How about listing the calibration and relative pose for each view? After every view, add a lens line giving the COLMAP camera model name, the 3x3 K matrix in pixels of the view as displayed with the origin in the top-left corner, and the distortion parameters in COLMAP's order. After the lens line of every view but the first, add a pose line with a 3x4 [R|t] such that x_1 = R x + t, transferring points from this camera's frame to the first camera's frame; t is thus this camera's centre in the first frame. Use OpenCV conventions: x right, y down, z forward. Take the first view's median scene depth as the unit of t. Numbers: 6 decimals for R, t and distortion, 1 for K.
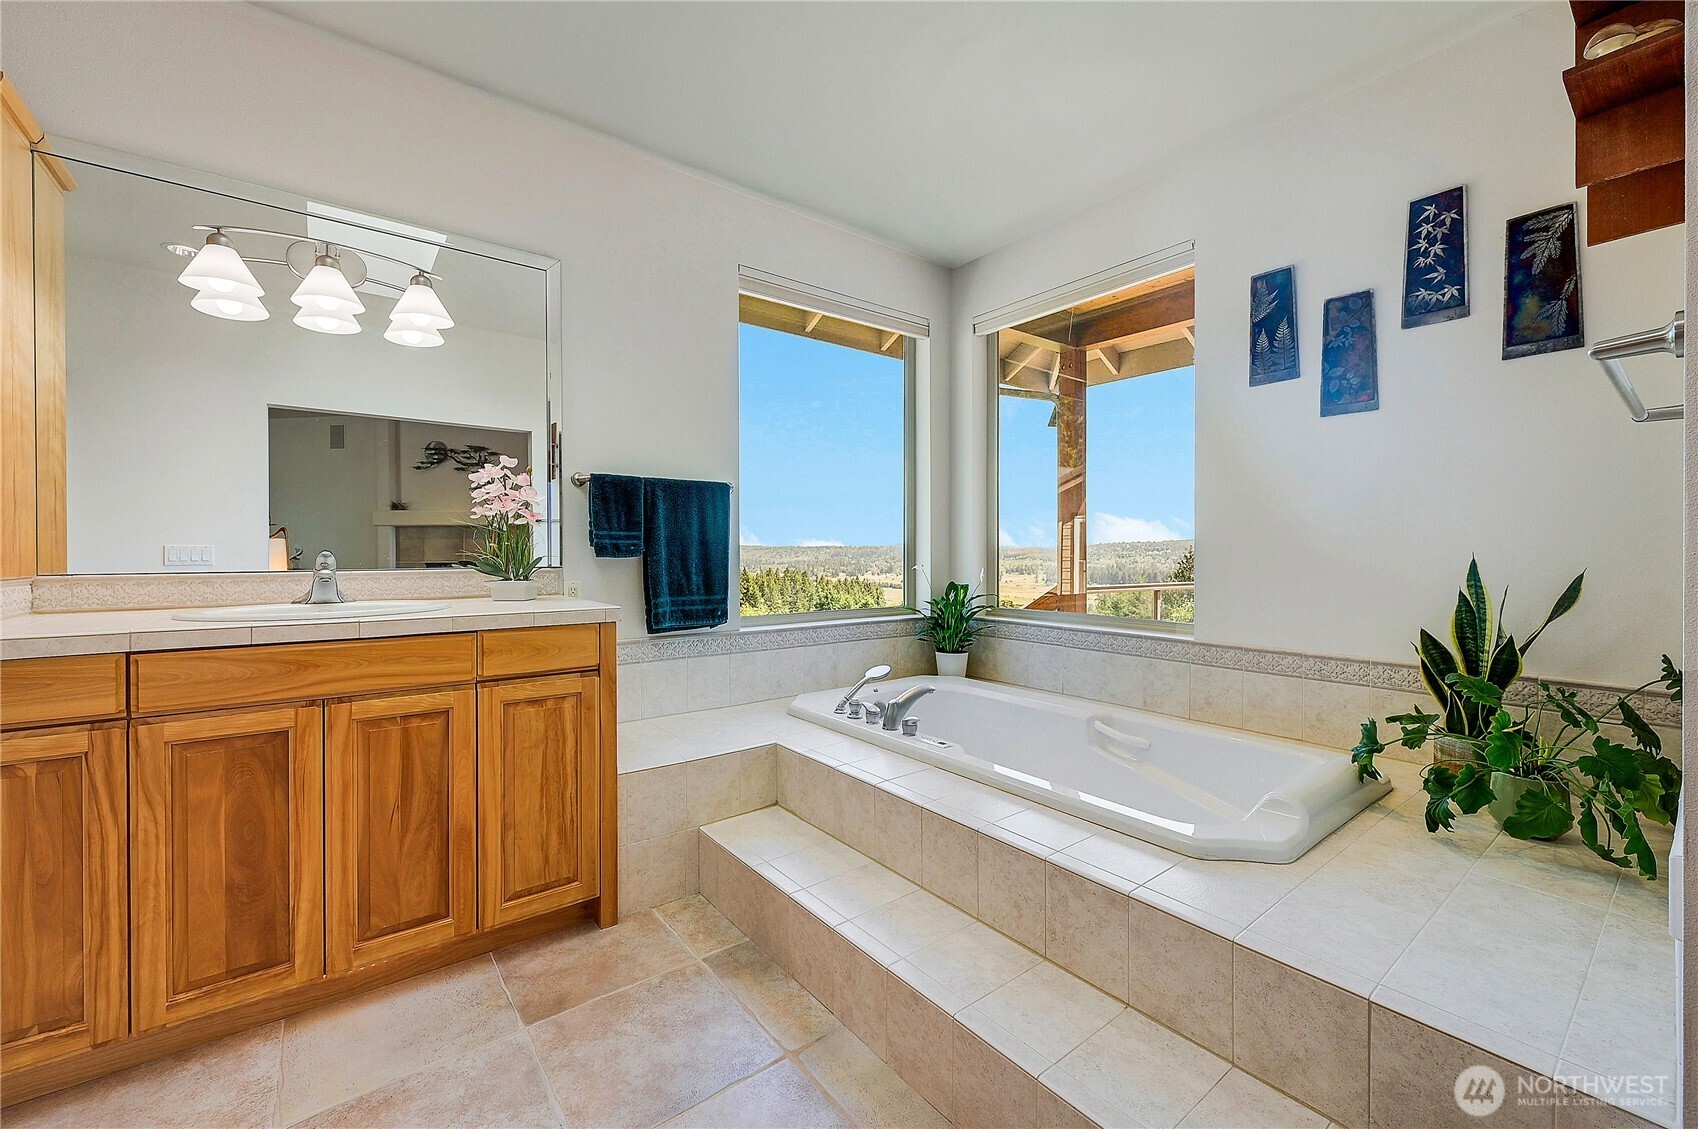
lens RADIAL K [[681.1, 0, 840.6], [0, 681.1, 562.2], [0, 0, 1]] dist [-0.001562, -0.000115]
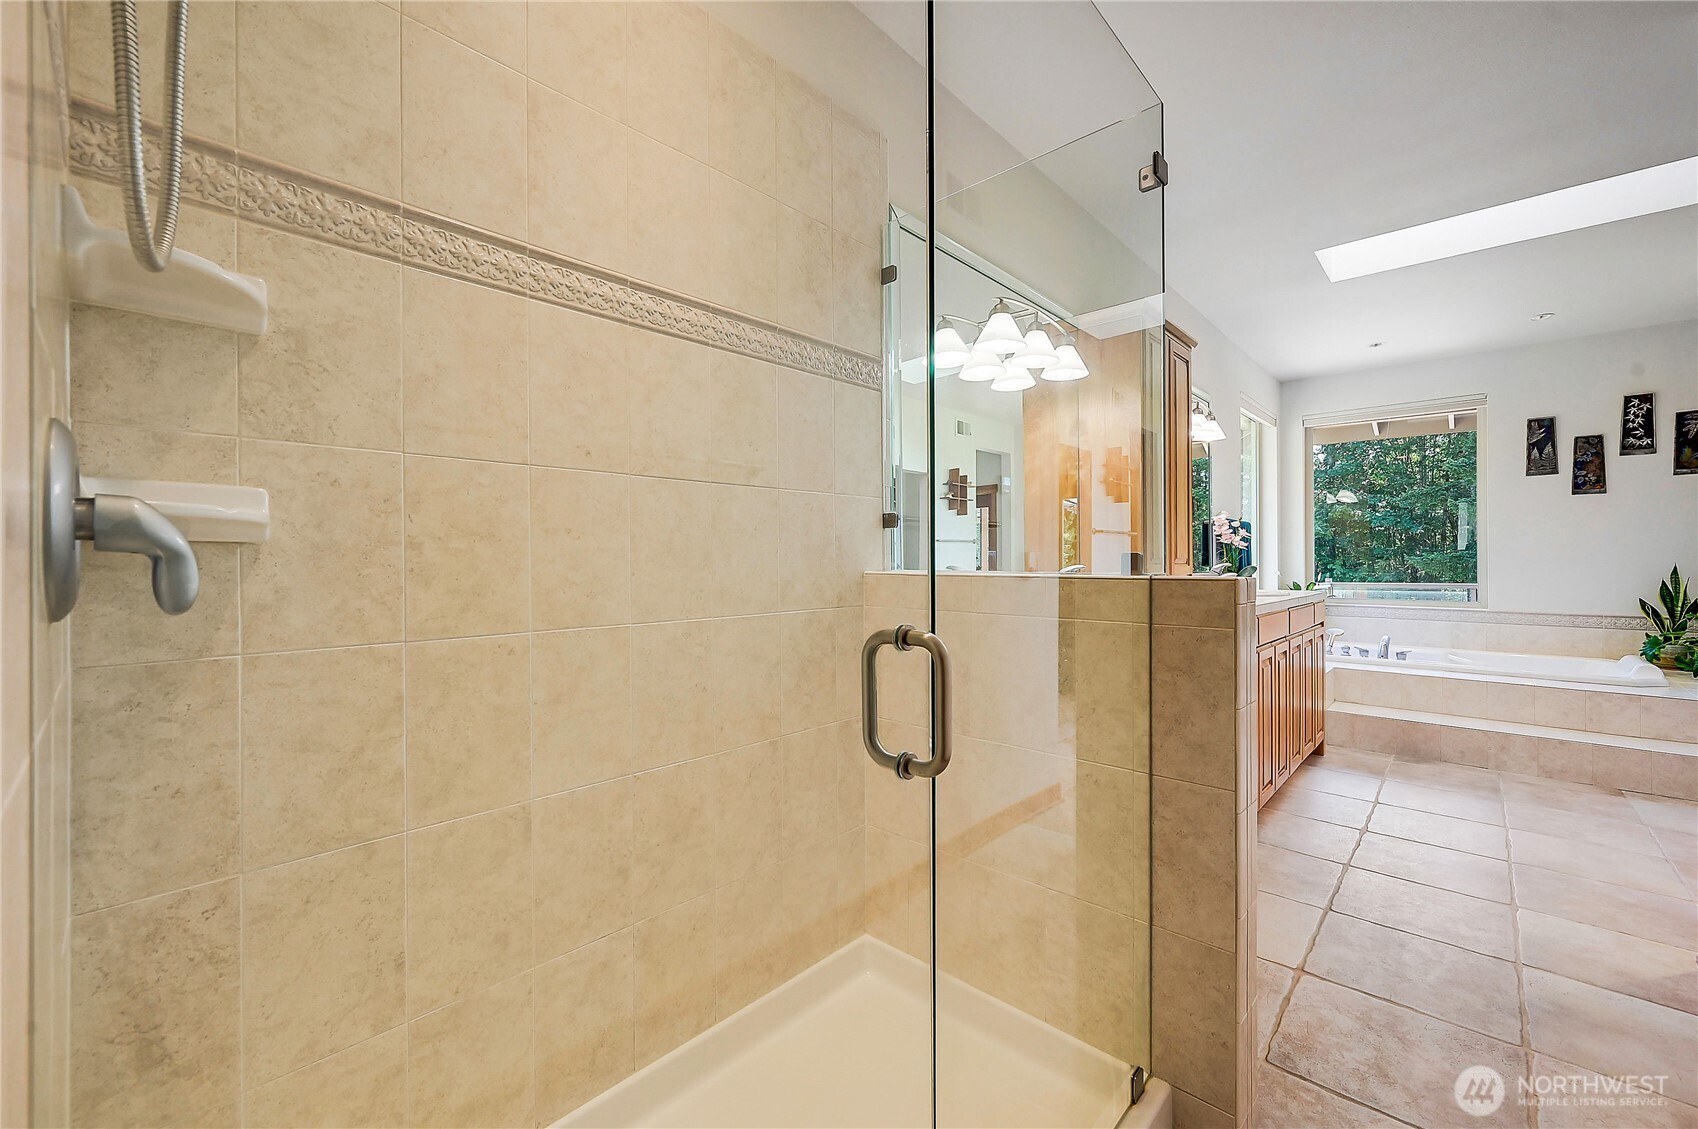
lens RADIAL K [[683.5, 0, 864.7], [0, 683.5, 564.5], [0, 0, 1]] dist [-0.001019, -0.000018]
pose [[0.984849, -0.002480, 0.173399, -2.164770], [0.004099, 0.999951, -0.008981, -0.000425], [-0.173368, 0.009556, 0.984811, -0.780830]]
